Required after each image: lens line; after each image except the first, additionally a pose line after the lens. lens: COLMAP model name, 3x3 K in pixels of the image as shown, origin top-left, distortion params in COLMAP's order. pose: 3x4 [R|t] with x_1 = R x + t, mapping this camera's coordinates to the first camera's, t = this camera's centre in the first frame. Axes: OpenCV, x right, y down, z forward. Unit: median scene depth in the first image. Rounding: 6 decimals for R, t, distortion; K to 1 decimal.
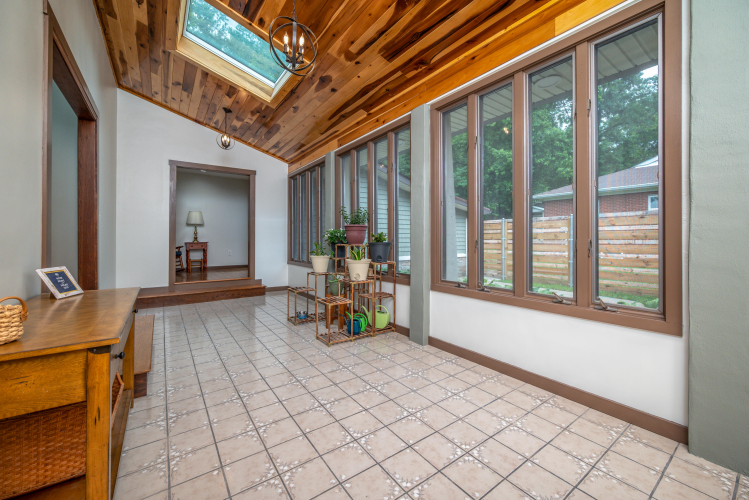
lens RADIAL K [[299.1, 0, 378.1], [0, 299.1, 240.3], [0, 0, 1]] dist [-0.000284, -0.000098]
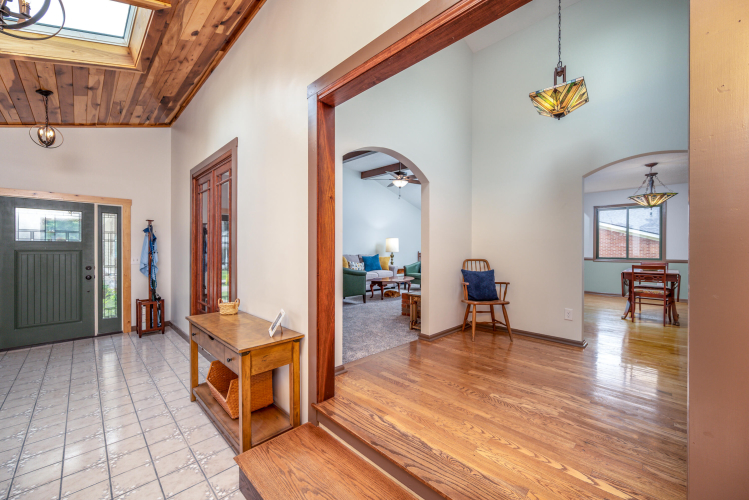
lens RADIAL K [[293.8, 0, 375.2], [0, 293.8, 248.7], [0, 0, 1]] dist [-0.001422, -0.000234]
pose [[-0.987463, -0.004060, -0.157801, -0.698079], [-0.003555, 0.999988, -0.003479, -0.099693], [0.157813, -0.002875, -0.987465, 1.280753]]
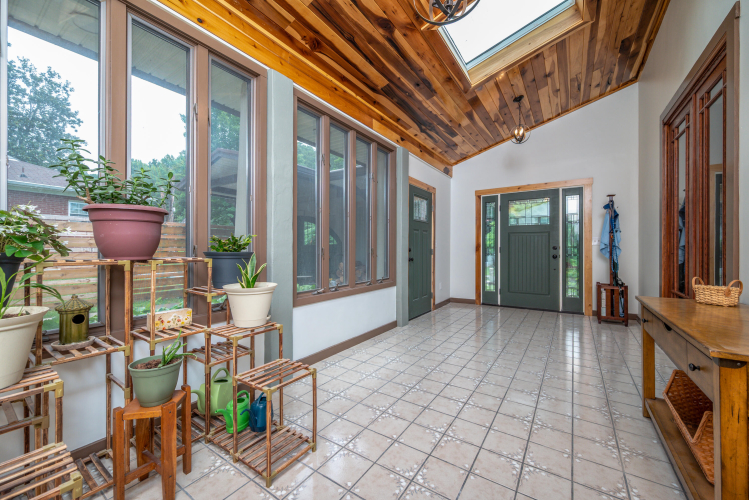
lens RADIAL K [[293.8, 0, 375.2], [0, 293.8, 248.7], [0, 0, 1]] dist [-0.001422, -0.000234]
pose [[-0.342782, -0.001975, 0.939413, -0.683297], [-0.000948, 0.999998, 0.001756, 0.000323], [-0.939415, -0.000288, -0.342783, 1.072975]]
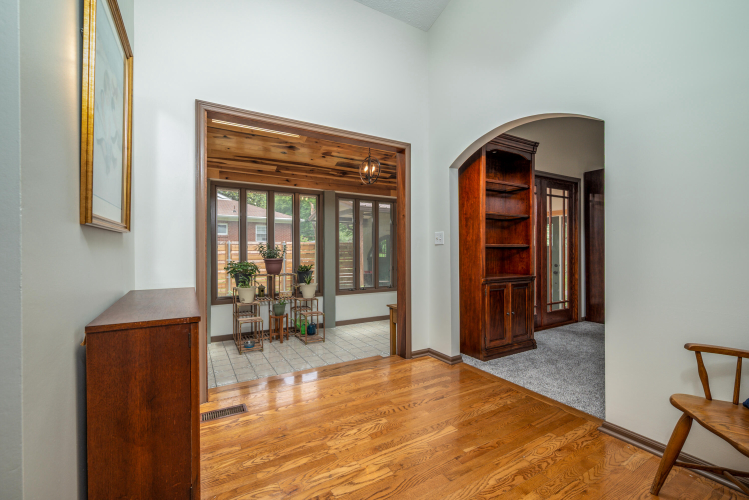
lens RADIAL K [[321.9, 0, 374.5], [0, 321.9, 250.0], [0, 0, 1]] dist [-0.000855, -0.000064]
pose [[0.095710, 0.000934, 0.995409, -1.750315], [0.002734, 0.999996, -0.001201, -0.105353], [-0.995406, 0.002836, 0.095707, 0.587555]]
